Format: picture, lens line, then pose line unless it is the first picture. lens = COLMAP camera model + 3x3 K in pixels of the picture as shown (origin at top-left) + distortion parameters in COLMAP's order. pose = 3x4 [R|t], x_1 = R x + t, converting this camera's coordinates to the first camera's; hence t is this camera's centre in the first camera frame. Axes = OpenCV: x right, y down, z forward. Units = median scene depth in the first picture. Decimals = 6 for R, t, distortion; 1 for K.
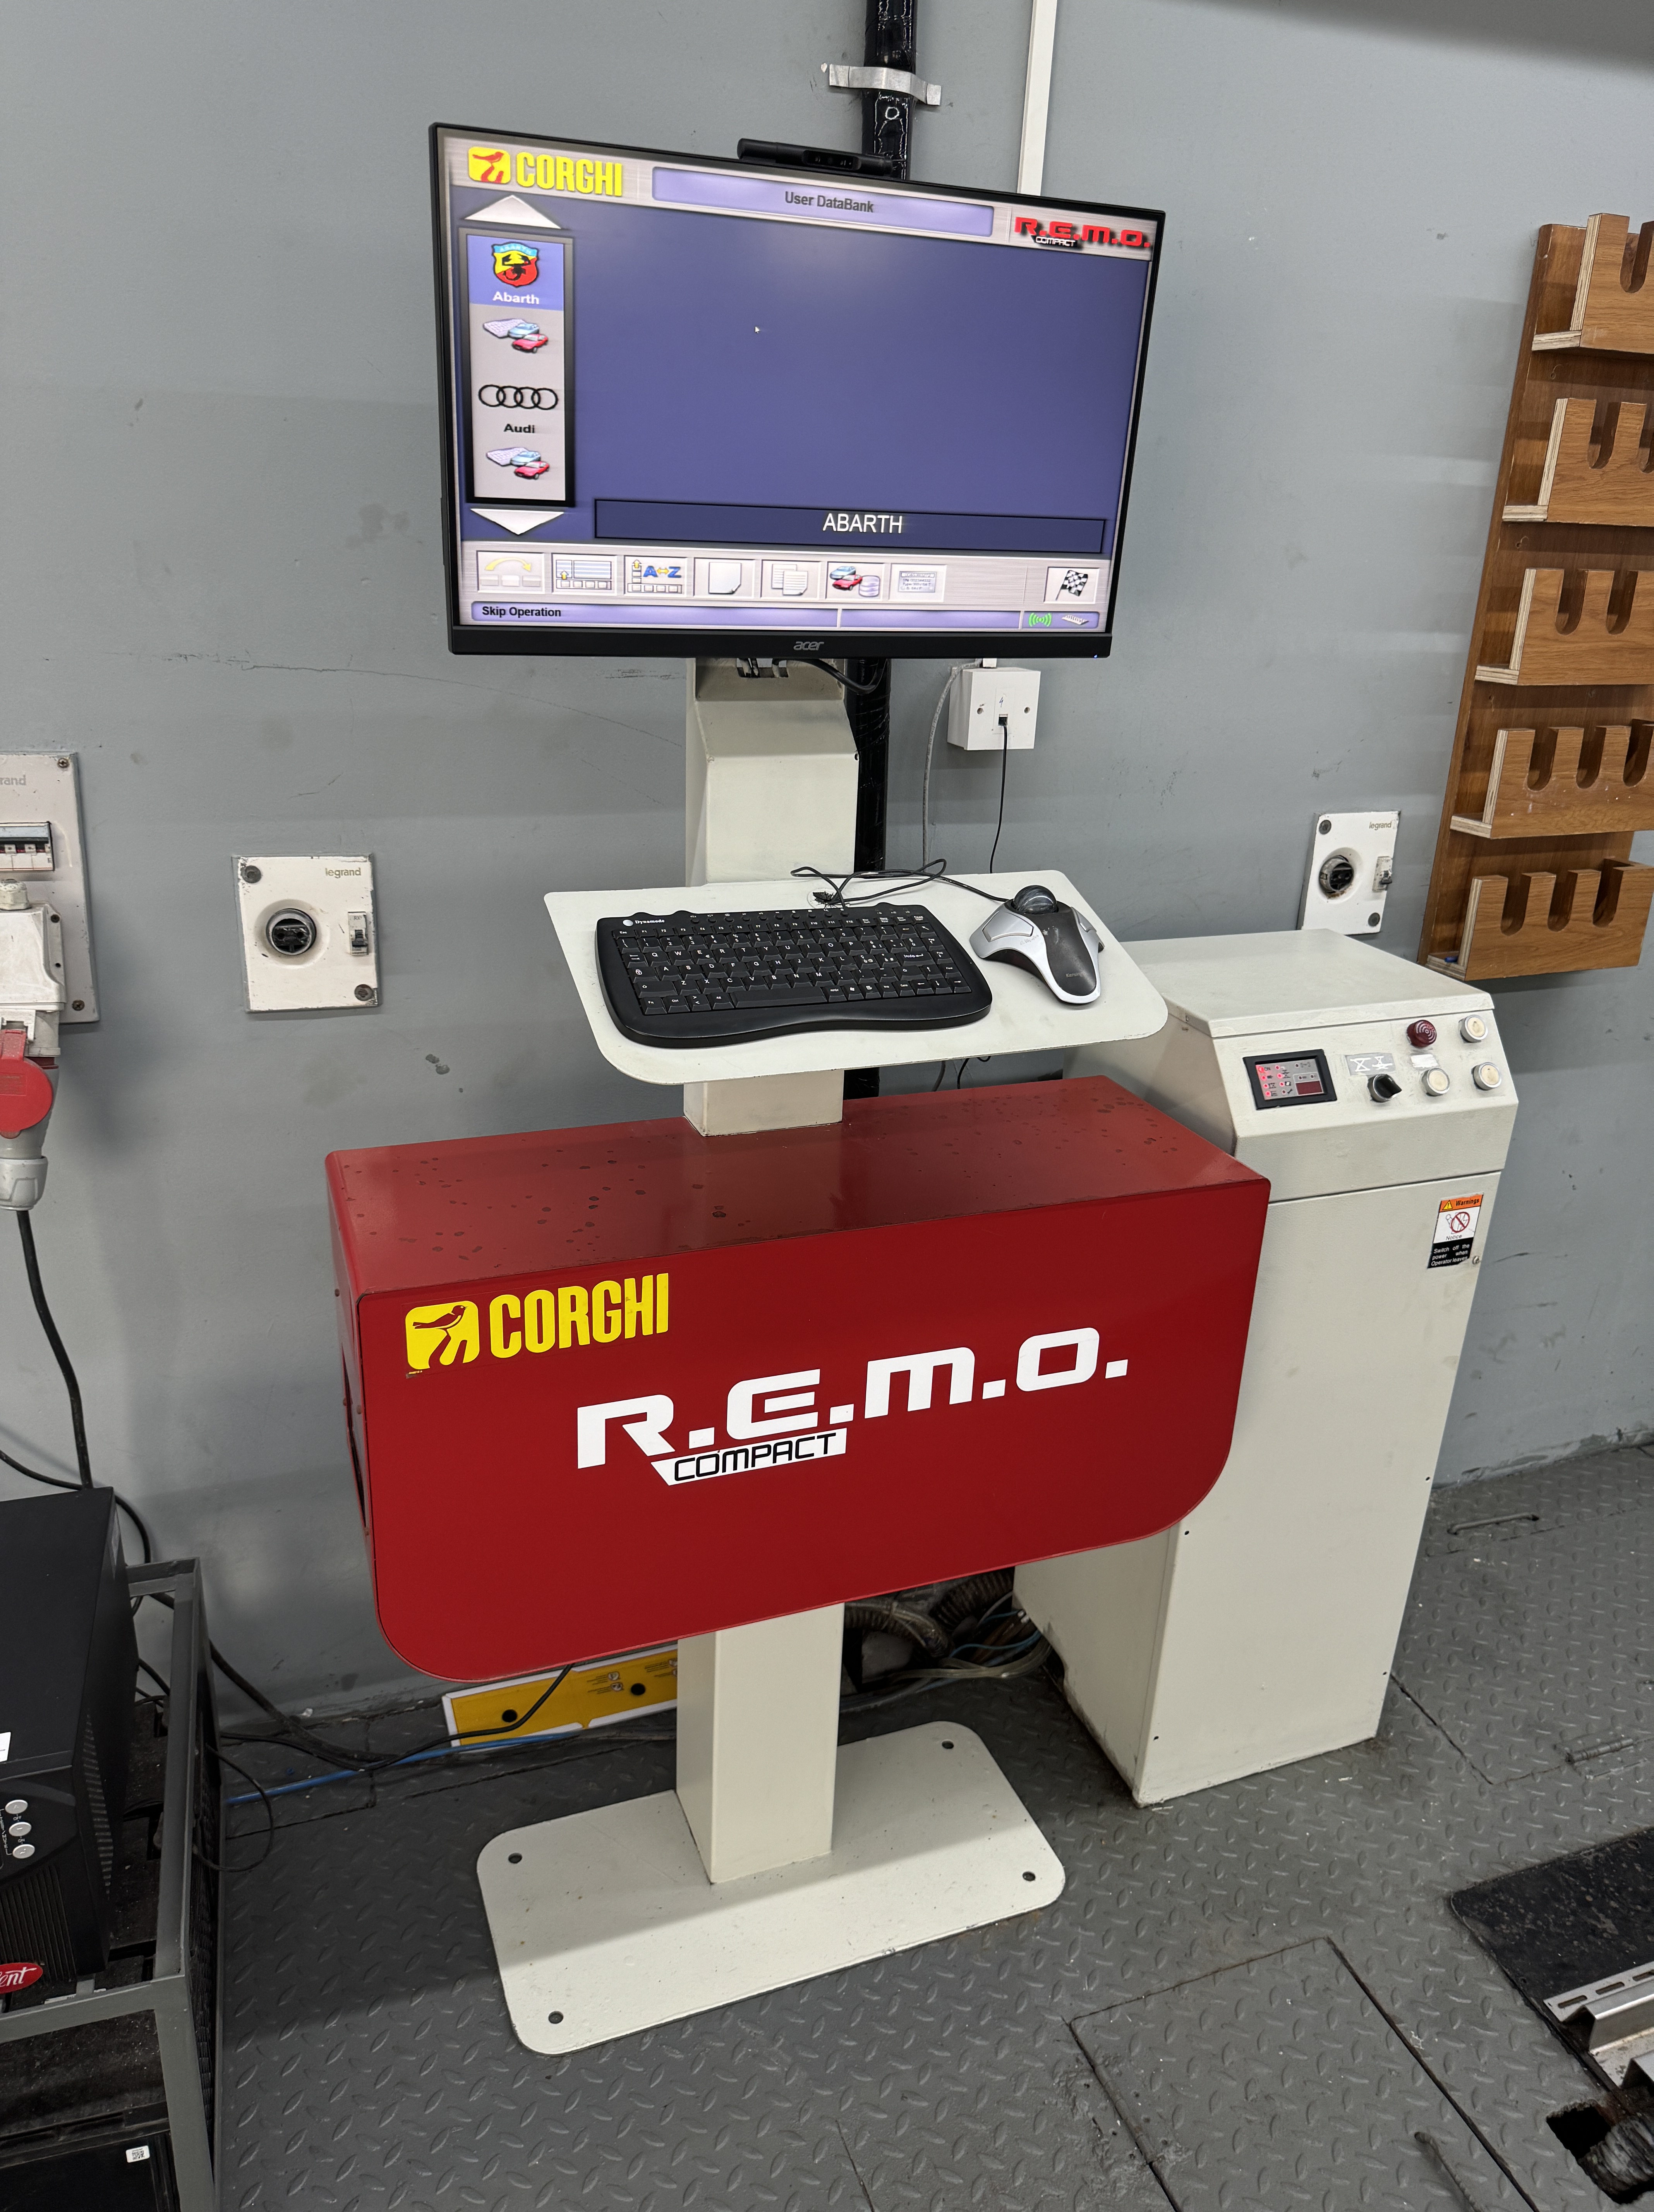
lens RADIAL K [[1562.9, 0, 830.9], [0, 1562.9, 1113.7], [0, 0, 1]] dist [0.012846, -0.021497]
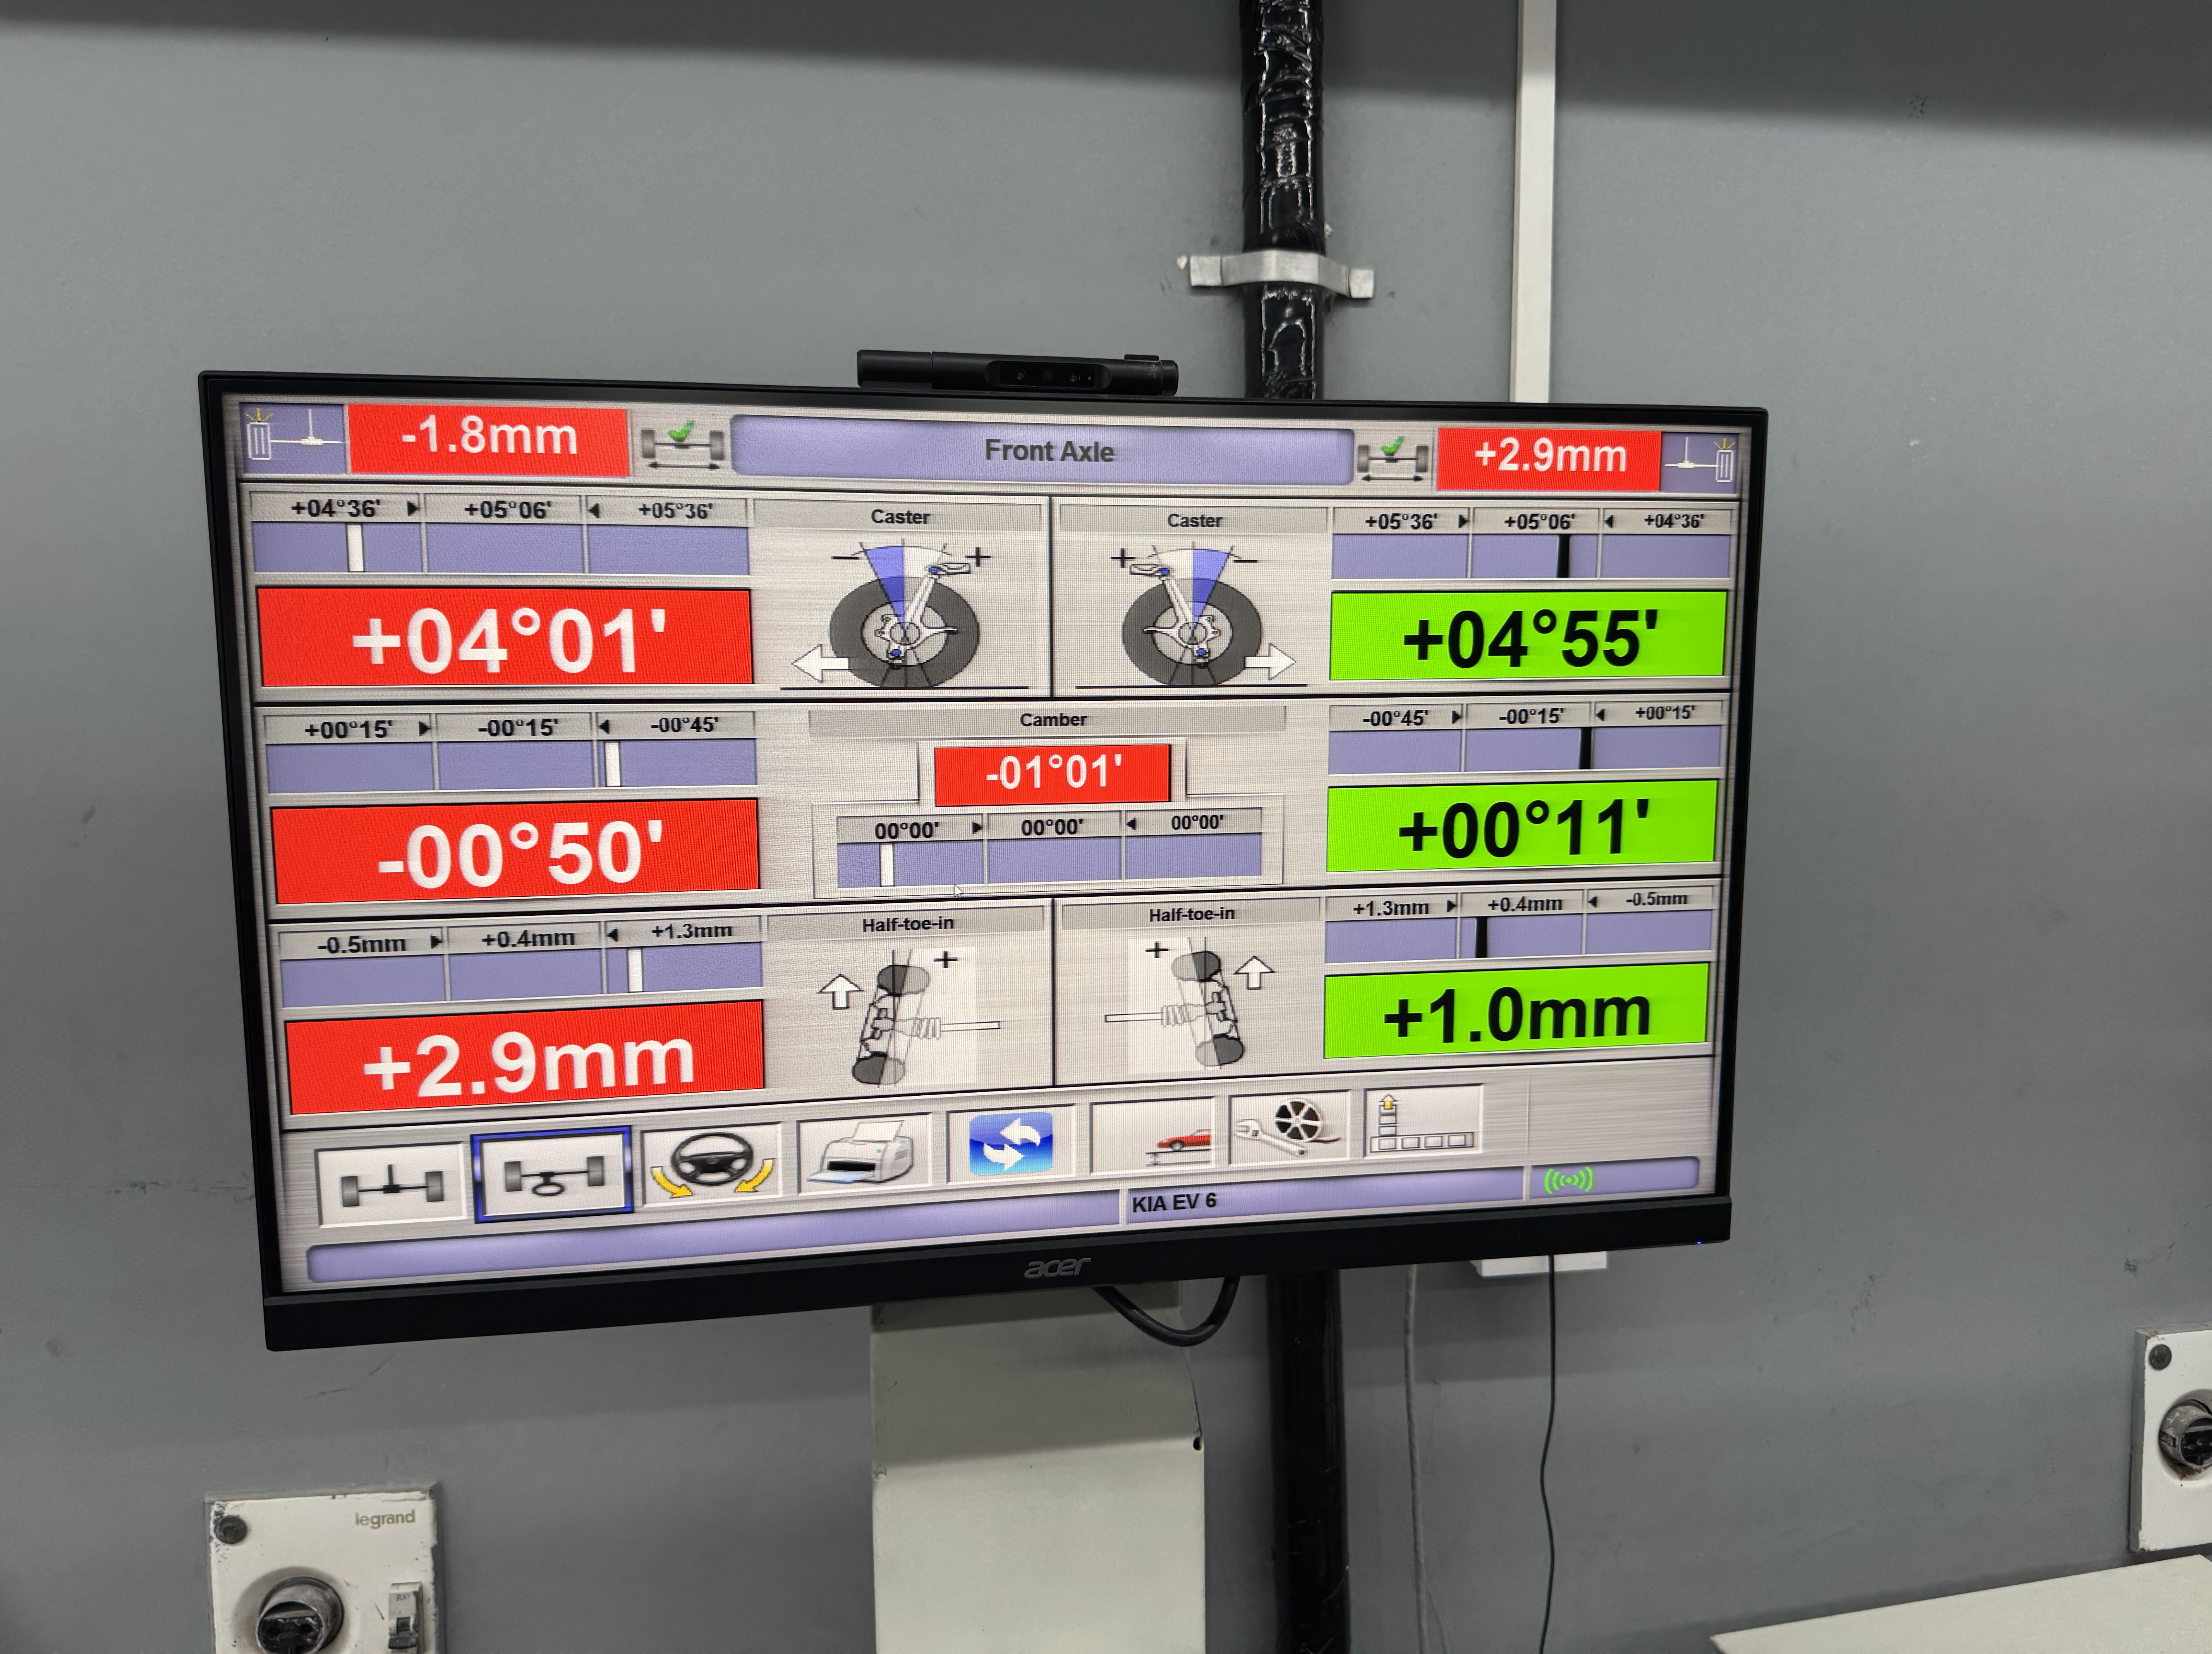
lens RADIAL K [[1562.9, 0, 1111.3], [0, 1562.9, 833.8], [0, 0, 1]] dist [0.012846, -0.021497]
pose [[0.977194, -0.028502, -0.210426, 0.094943], [-0.033442, 0.957929, -0.285049, -0.260788], [0.209697, 0.285586, 0.935130, 0.461864]]
